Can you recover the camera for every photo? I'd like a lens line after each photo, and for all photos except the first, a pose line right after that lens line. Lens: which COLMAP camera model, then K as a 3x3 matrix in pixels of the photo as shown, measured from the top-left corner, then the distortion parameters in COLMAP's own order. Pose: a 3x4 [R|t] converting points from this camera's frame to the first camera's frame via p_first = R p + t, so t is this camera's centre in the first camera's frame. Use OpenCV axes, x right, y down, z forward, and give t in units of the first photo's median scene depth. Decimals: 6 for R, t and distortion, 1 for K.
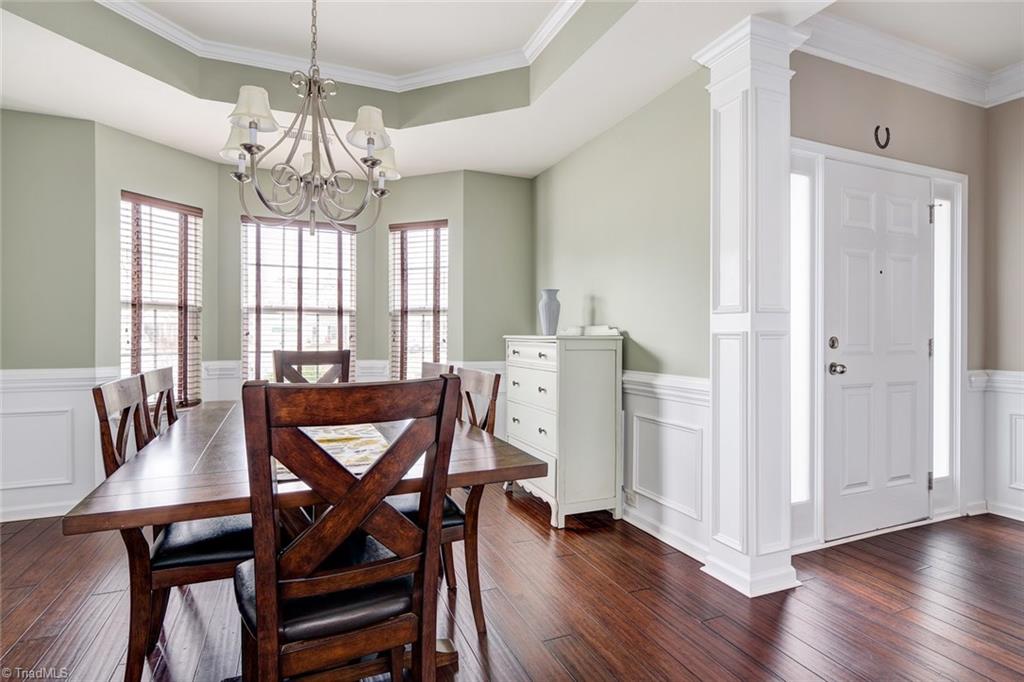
lens RADIAL K [[518.7, 0, 514.1], [0, 518.7, 335.6], [0, 0, 1]] dist [0.001218, -0.001198]
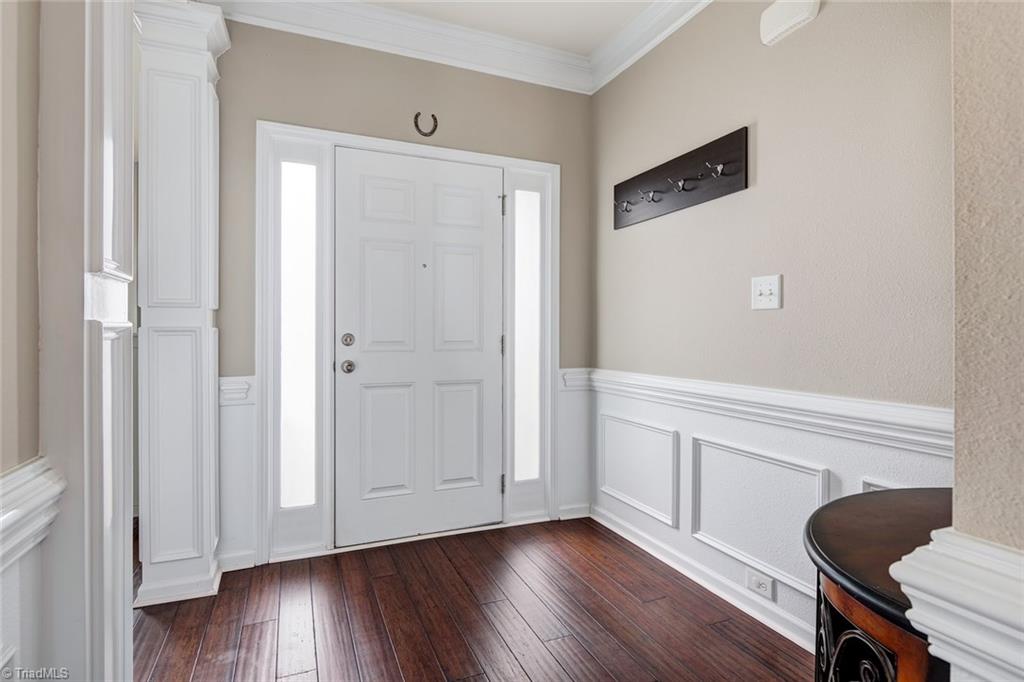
lens RADIAL K [[518.7, 0, 511.2], [0, 518.7, 334.1], [0, 0, 1]] dist [0.001218, -0.001198]
pose [[0.999988, 0.000934, -0.004824, 0.819522], [-0.000928, 0.999999, 0.001293, 0.002306], [0.004825, -0.001289, 0.999988, 0.041769]]
